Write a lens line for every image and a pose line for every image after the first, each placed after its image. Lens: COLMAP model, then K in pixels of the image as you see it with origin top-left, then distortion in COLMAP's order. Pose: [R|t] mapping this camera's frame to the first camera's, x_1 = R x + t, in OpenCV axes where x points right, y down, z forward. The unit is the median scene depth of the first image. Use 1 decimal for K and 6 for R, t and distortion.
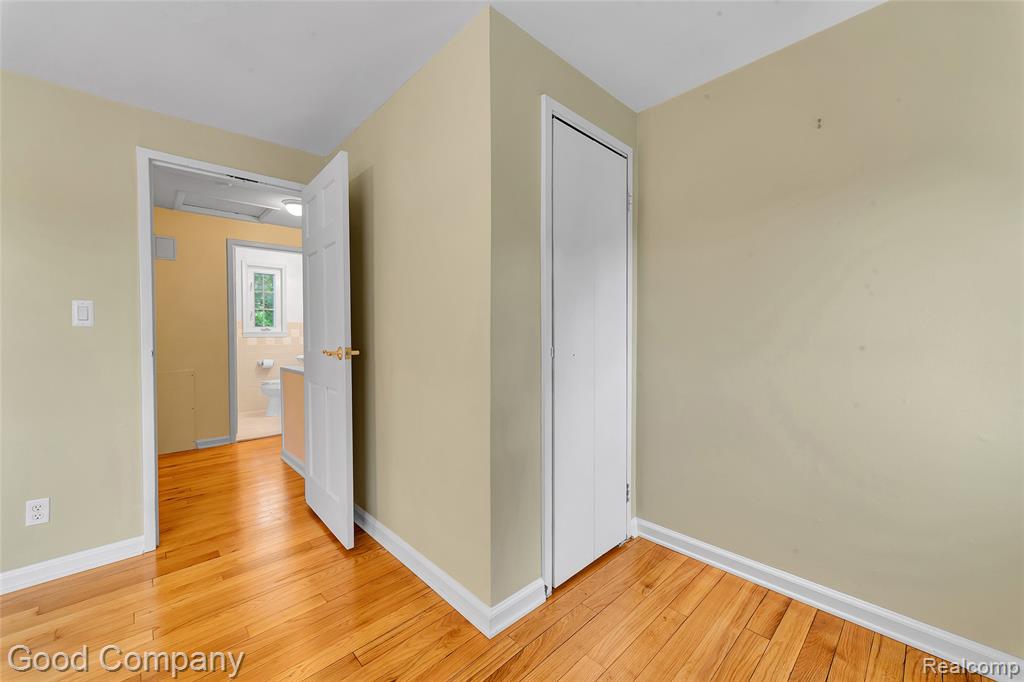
lens RADIAL K [[396.1, 0, 512.0], [0, 396.1, 341.0], [0, 0, 1]] dist [0.007058, 0.000091]
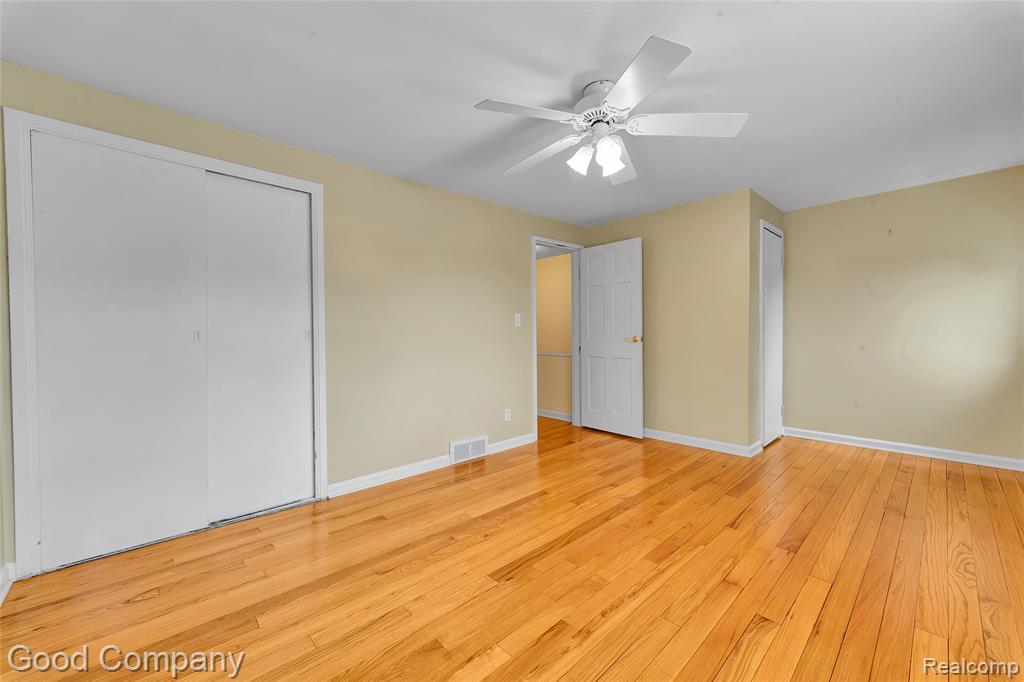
lens RADIAL K [[396.1, 0, 512.0], [0, 396.1, 341.0], [0, 0, 1]] dist [0.007058, 0.000091]
pose [[0.999965, -0.004965, -0.006742, -1.127486], [0.005002, 0.999972, 0.005582, 0.027366], [0.006714, -0.005616, 0.999962, -1.053952]]
